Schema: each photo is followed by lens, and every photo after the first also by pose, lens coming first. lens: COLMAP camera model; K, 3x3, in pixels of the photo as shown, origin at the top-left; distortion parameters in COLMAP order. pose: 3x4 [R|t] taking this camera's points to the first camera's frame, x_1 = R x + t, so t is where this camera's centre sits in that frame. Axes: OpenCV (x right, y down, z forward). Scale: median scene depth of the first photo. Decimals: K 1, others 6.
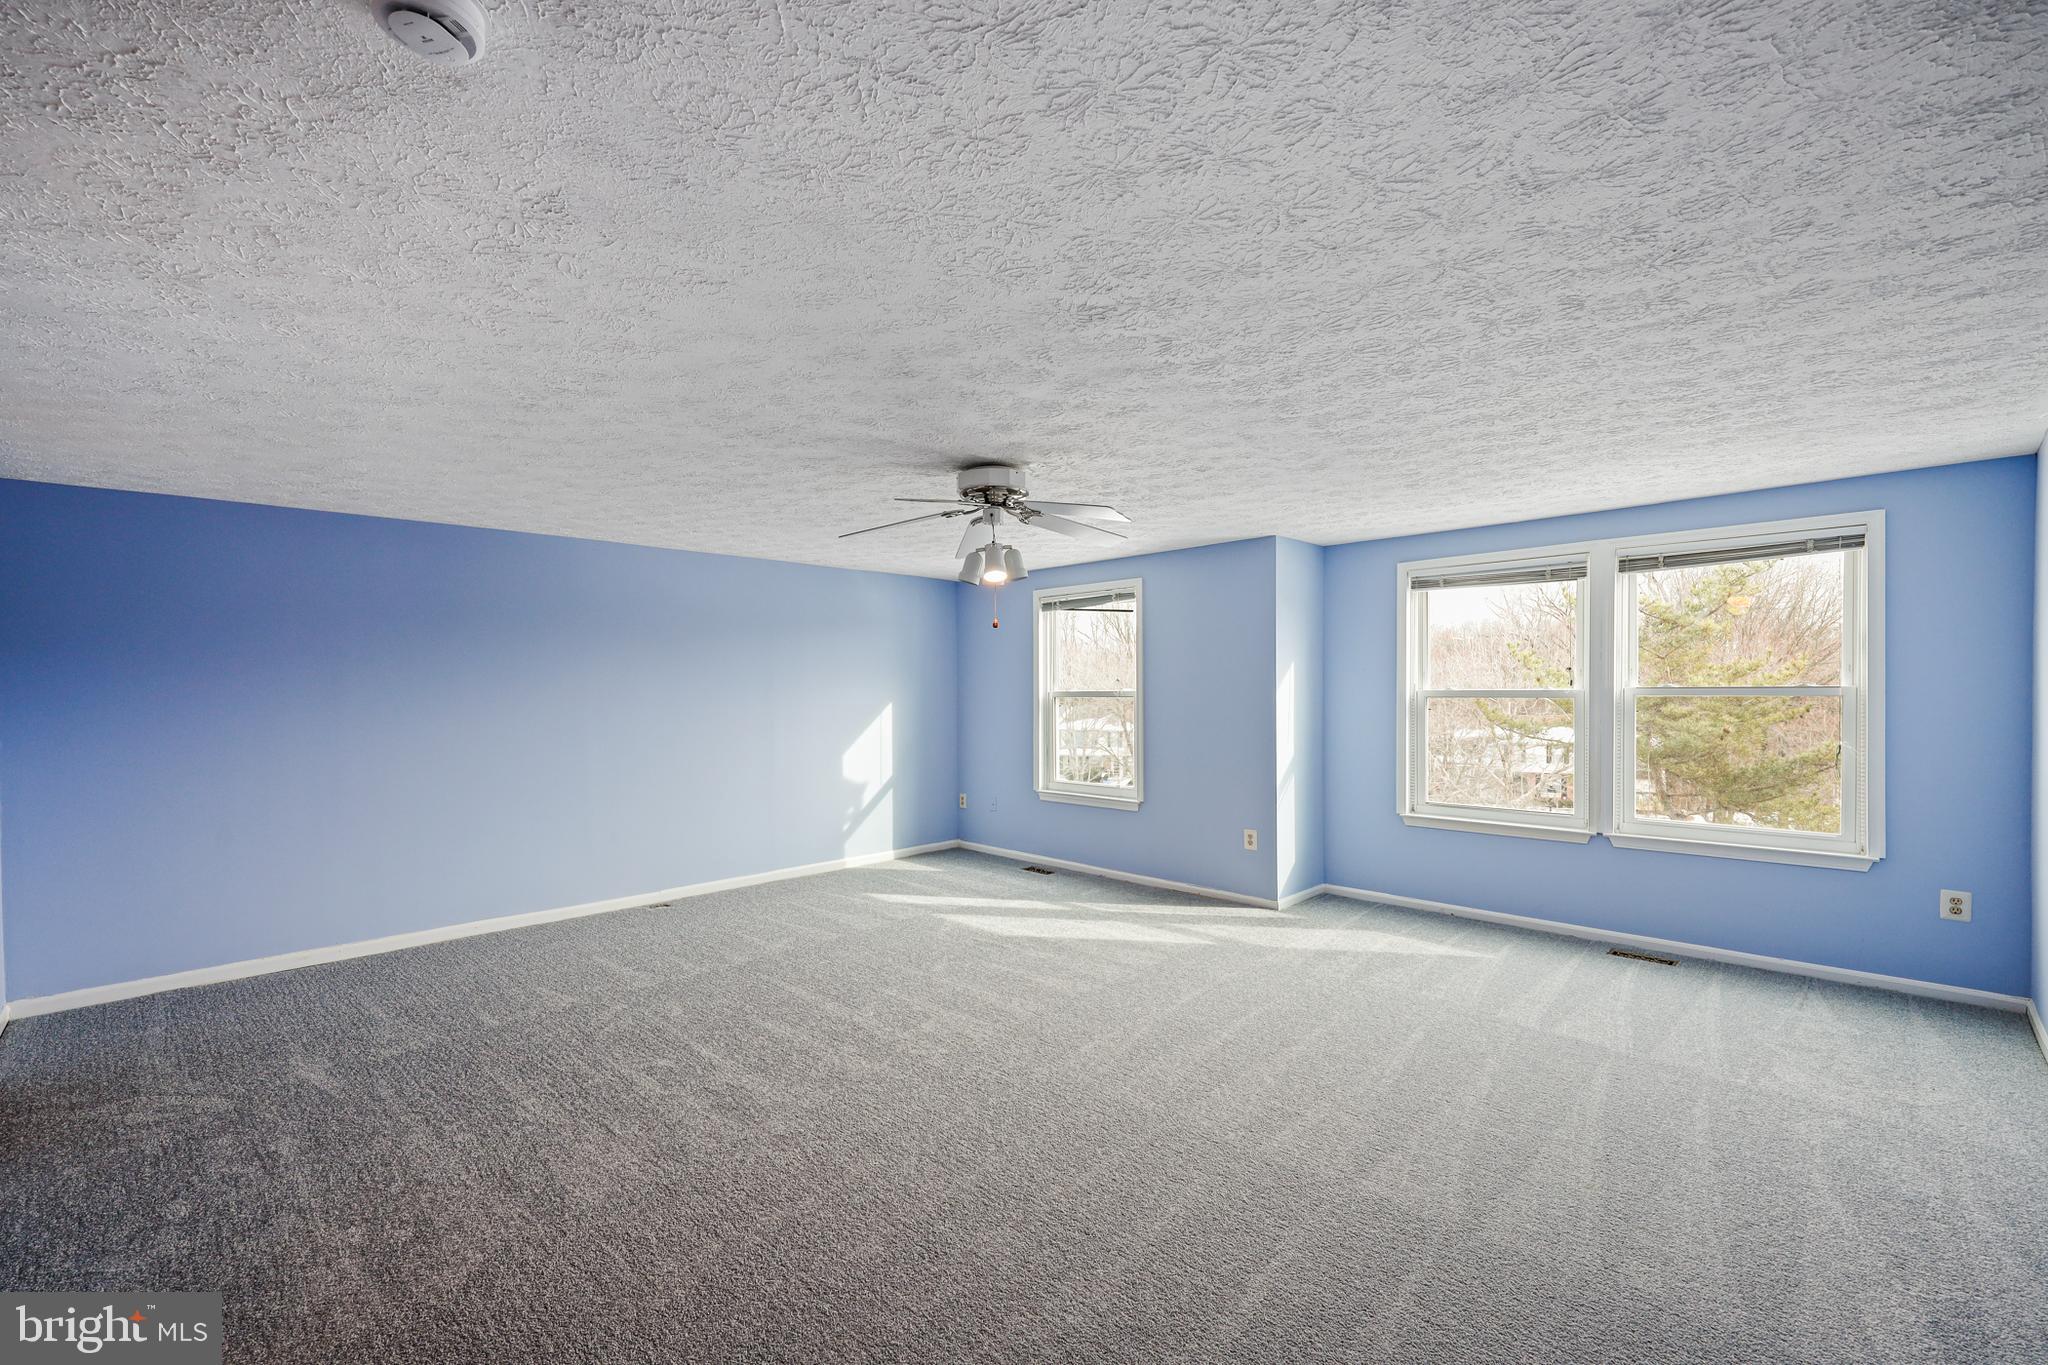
lens RADIAL K [[841.8, 0, 1024.6], [0, 841.8, 684.8], [0, 0, 1]] dist [-0.000102, 0.000633]
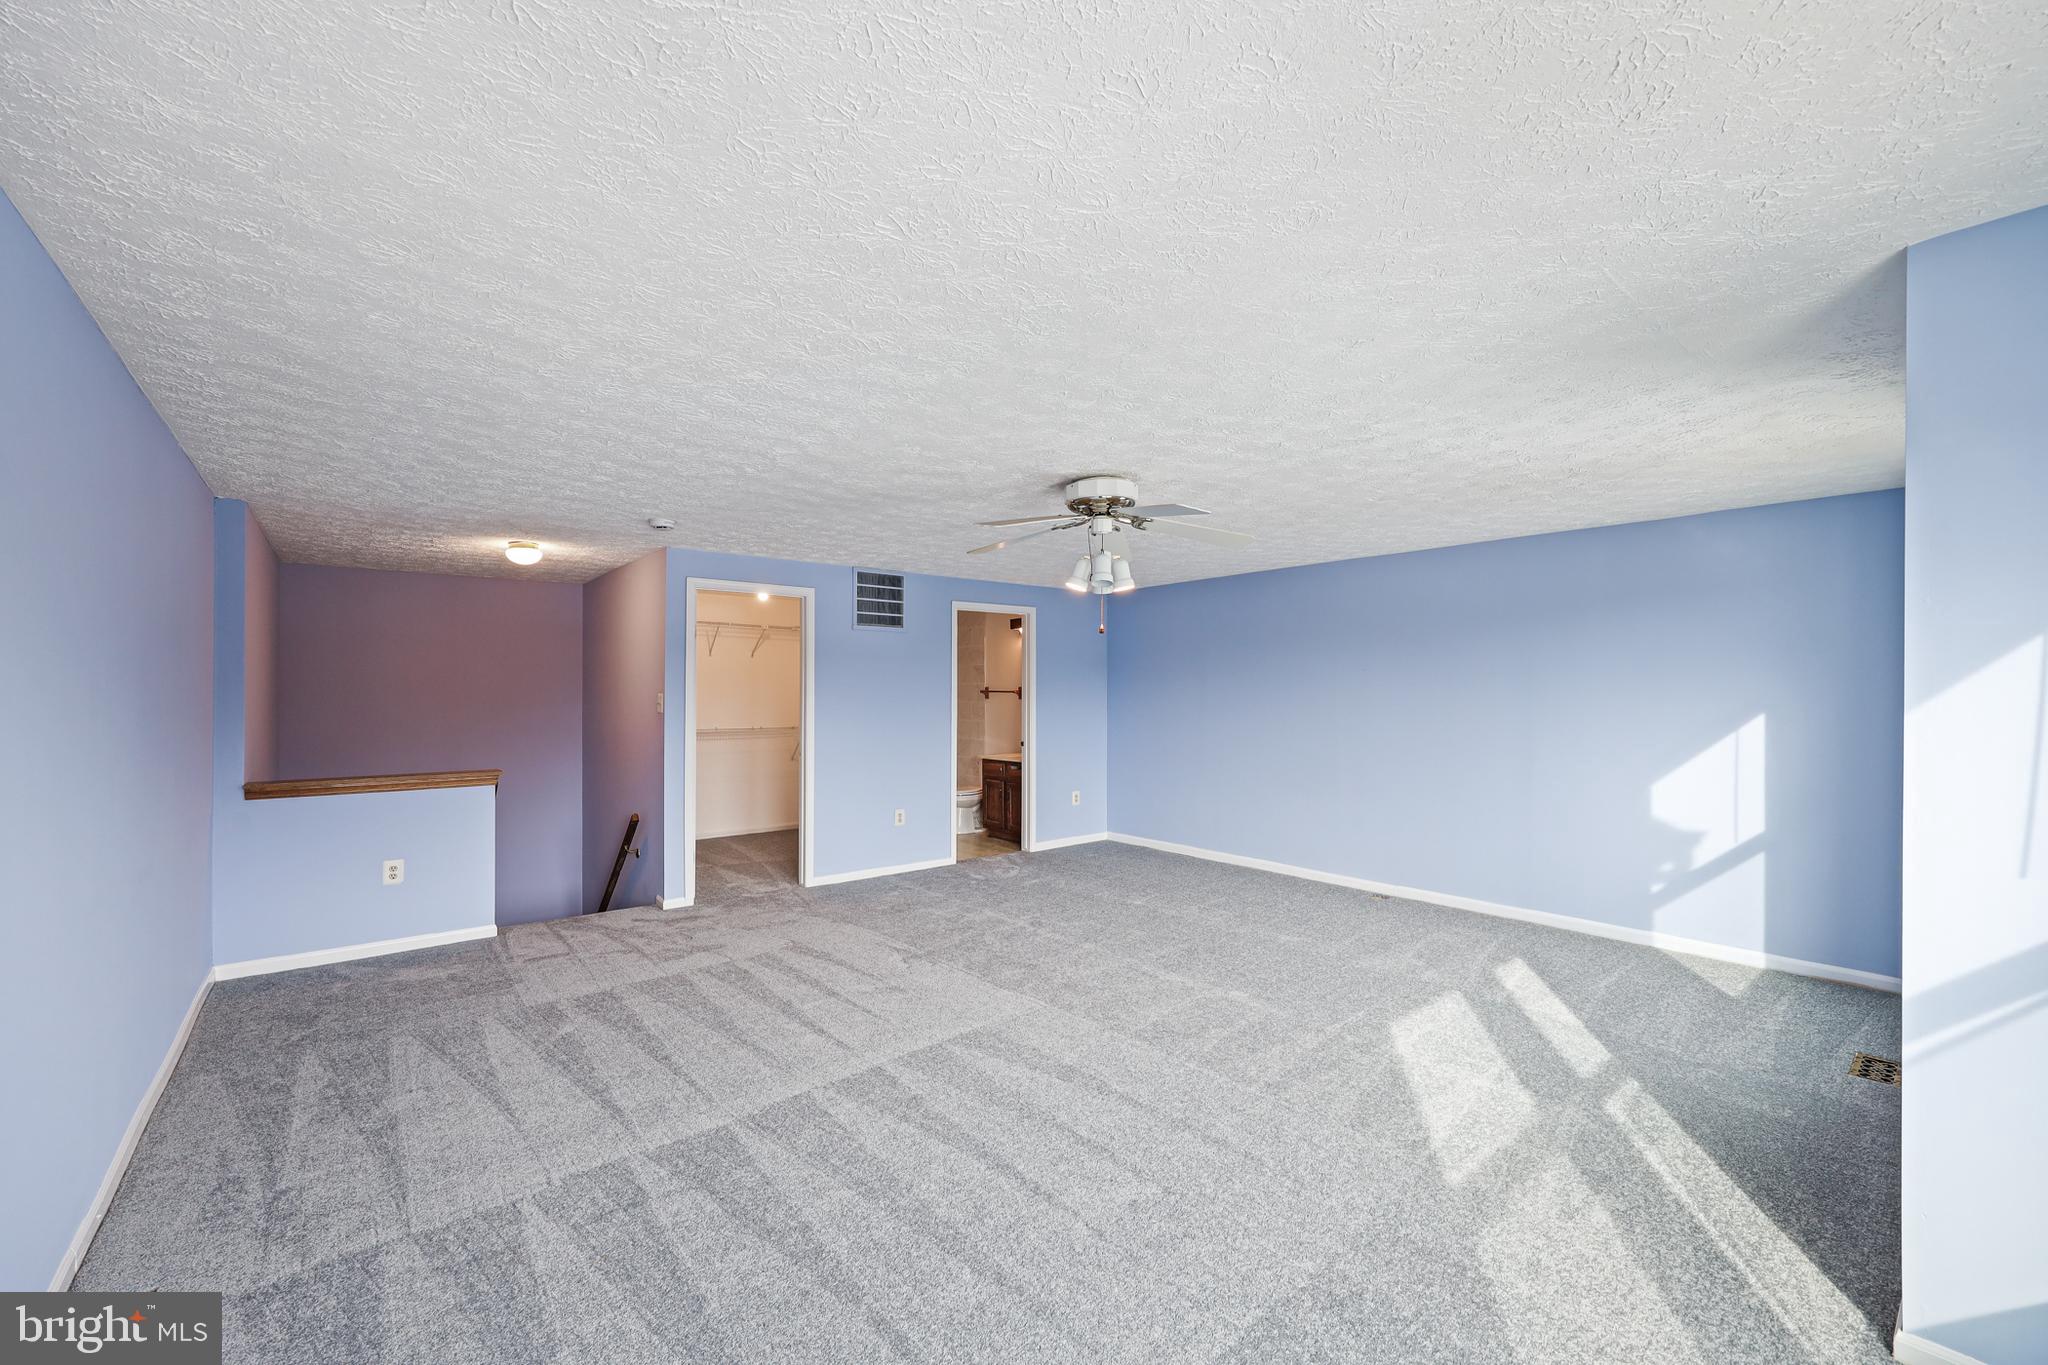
lens RADIAL K [[841.8, 0, 1025.0], [0, 841.8, 682.8], [0, 0, 1]] dist [-0.000102, 0.000633]
pose [[-0.083527, 0.000724, -0.996505, 0.639080], [-0.001486, 0.999999, 0.000851, -0.001098], [0.996504, 0.001552, -0.083526, 0.653767]]
